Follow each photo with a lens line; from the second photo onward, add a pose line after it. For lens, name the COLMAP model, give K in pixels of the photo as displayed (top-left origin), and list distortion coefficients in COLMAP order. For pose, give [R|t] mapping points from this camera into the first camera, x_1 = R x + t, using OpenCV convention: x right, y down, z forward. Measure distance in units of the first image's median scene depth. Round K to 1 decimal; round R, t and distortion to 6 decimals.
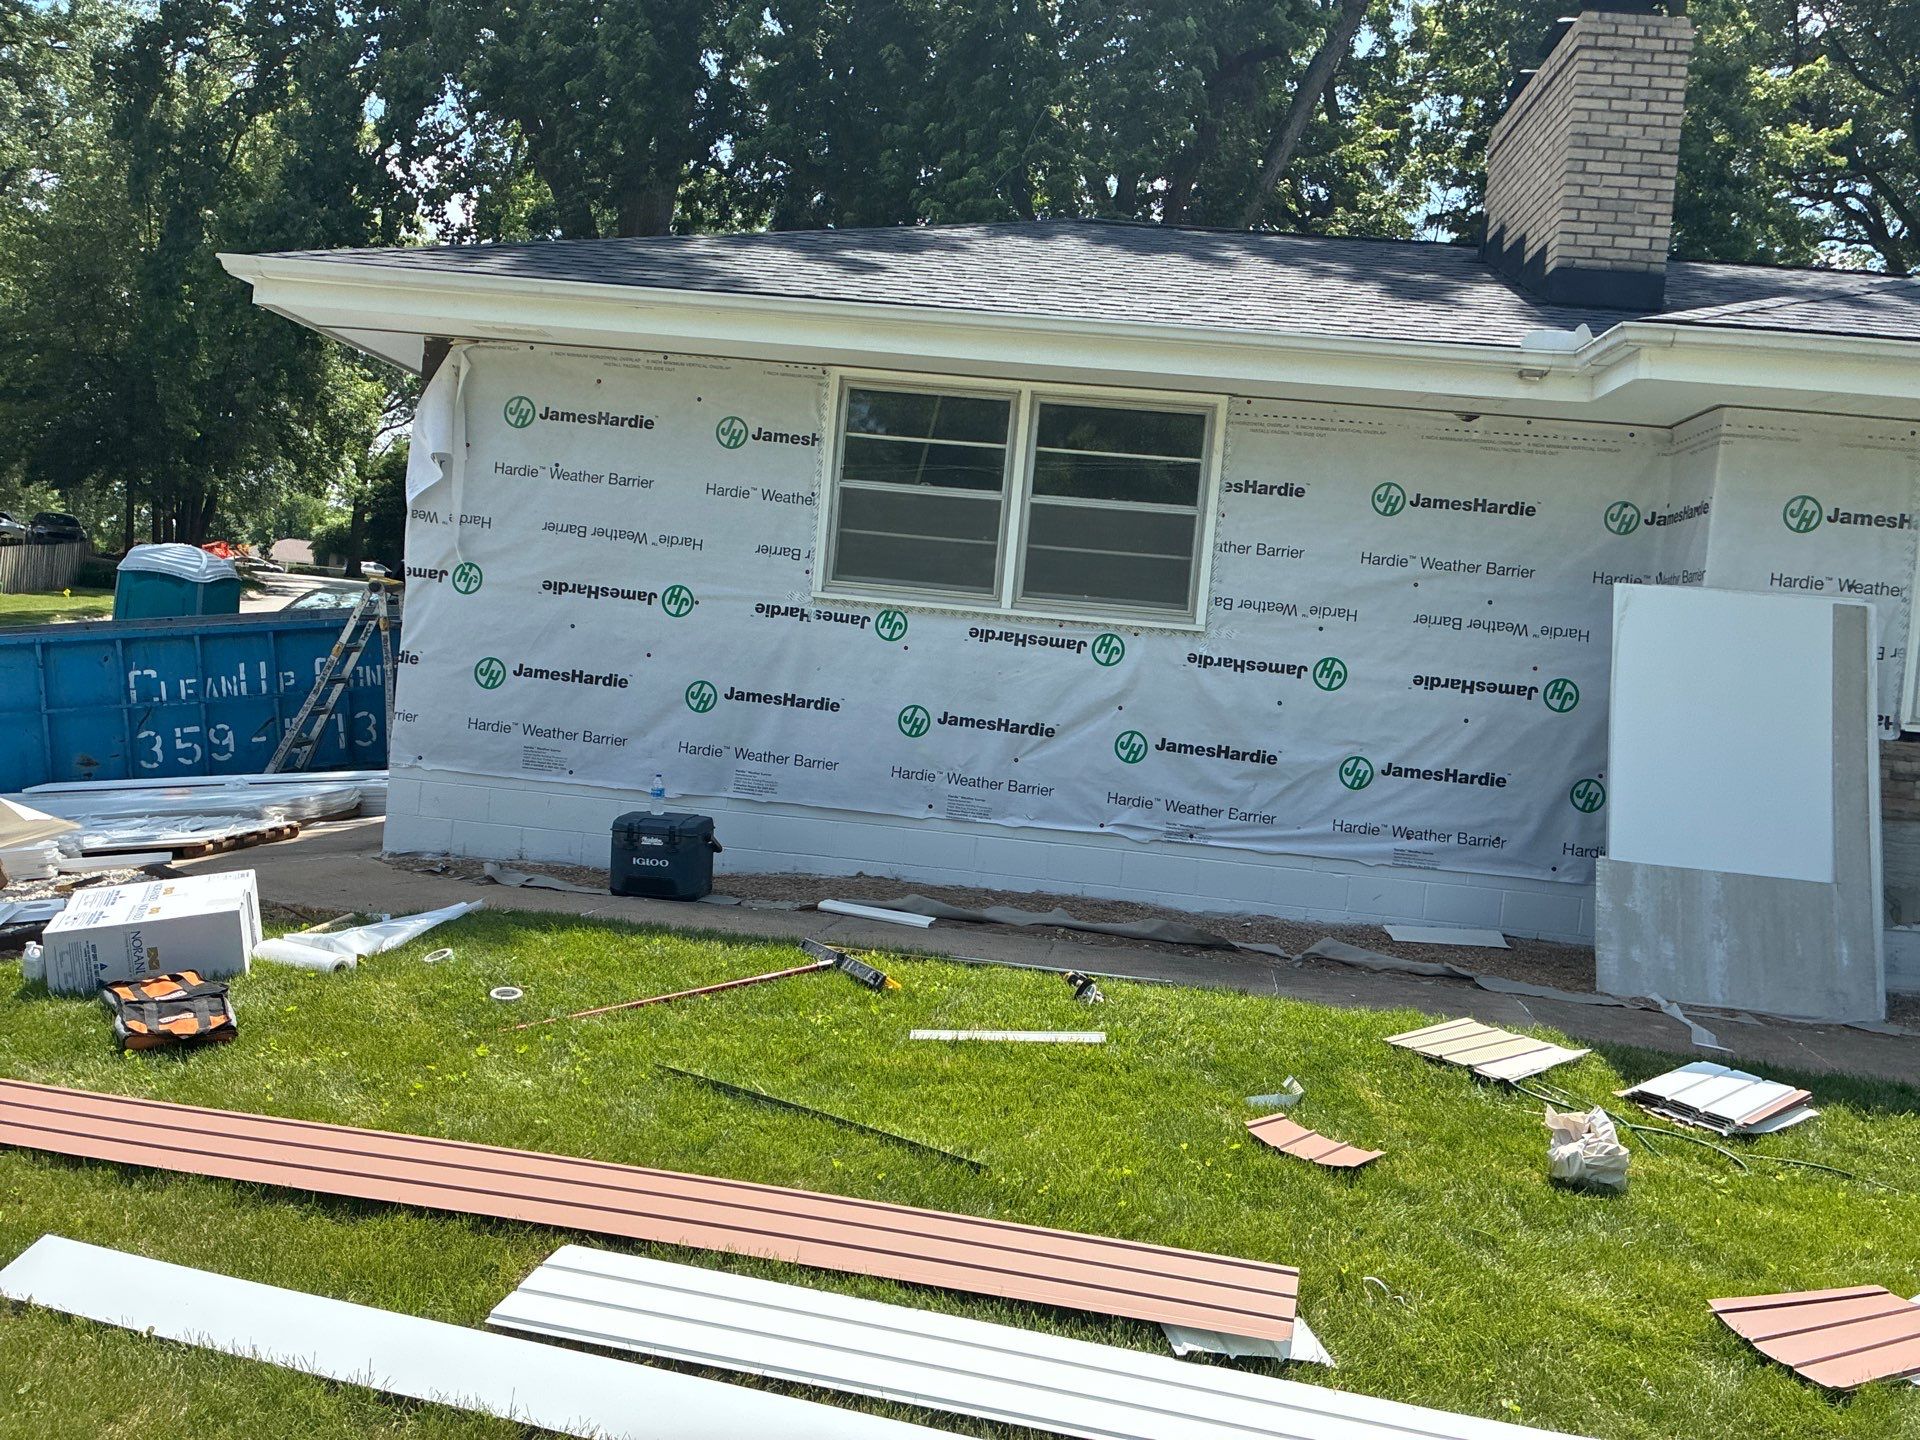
lens RADIAL K [[1404.8, 0, 959.5], [0, 1404.8, 645.3], [0, 0, 1]] dist [0.065925, -0.107747]
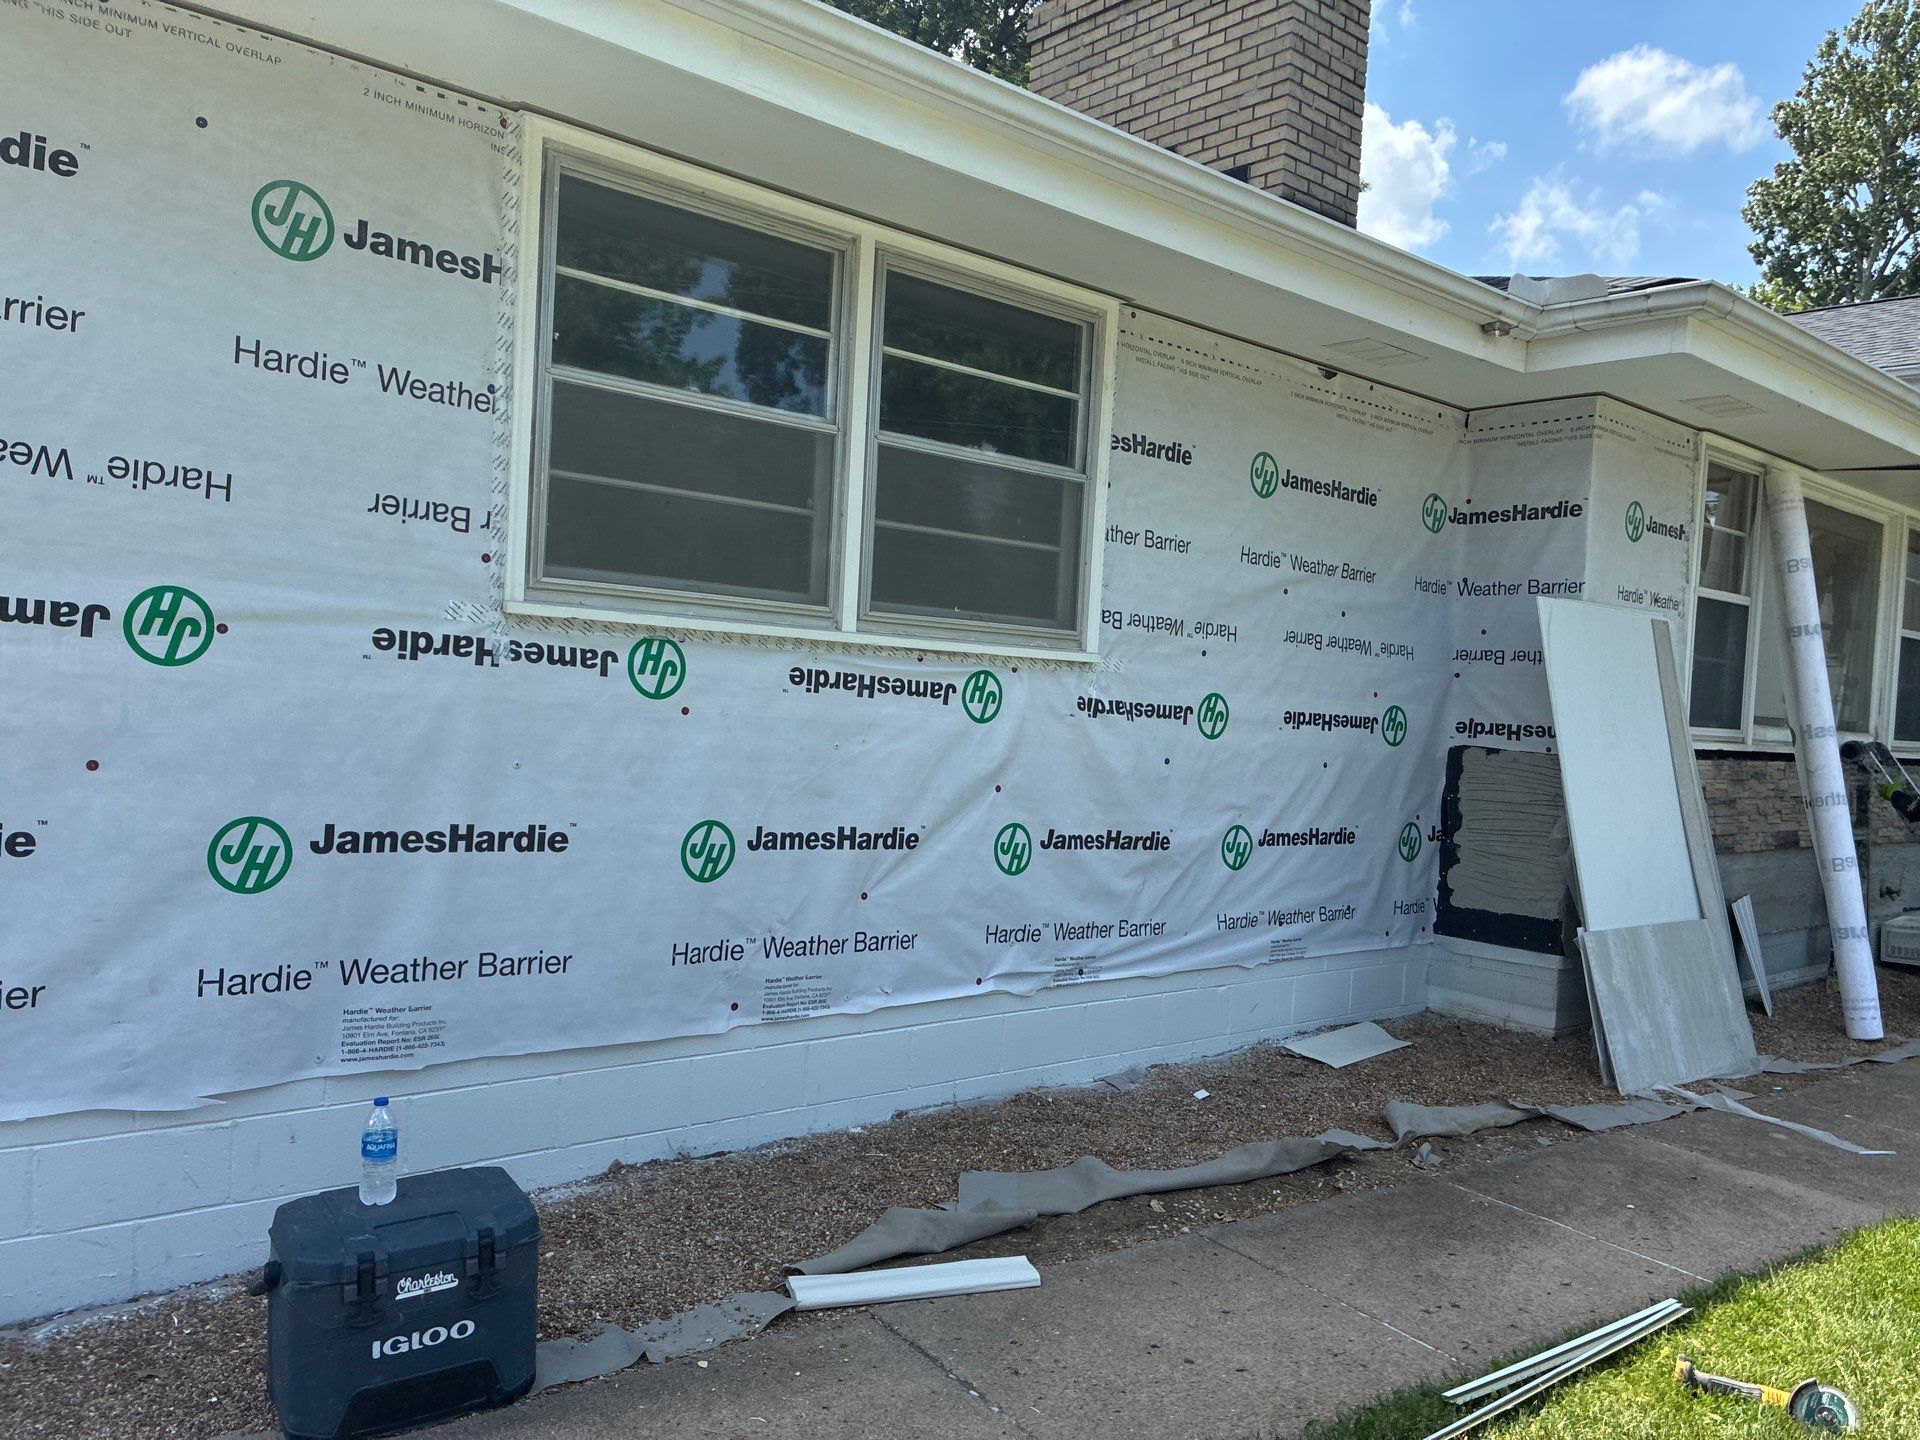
lens RADIAL K [[1436.1, 0, 931.8], [0, 1436.1, 693.7], [0, 0, 1]] dist [0.073424, -0.114140]
pose [[0.709209, -0.051071, 0.703146, -0.349556], [0.001484, 0.997479, 0.070952, -0.042425], [-0.704997, -0.049277, 0.707496, 0.571965]]
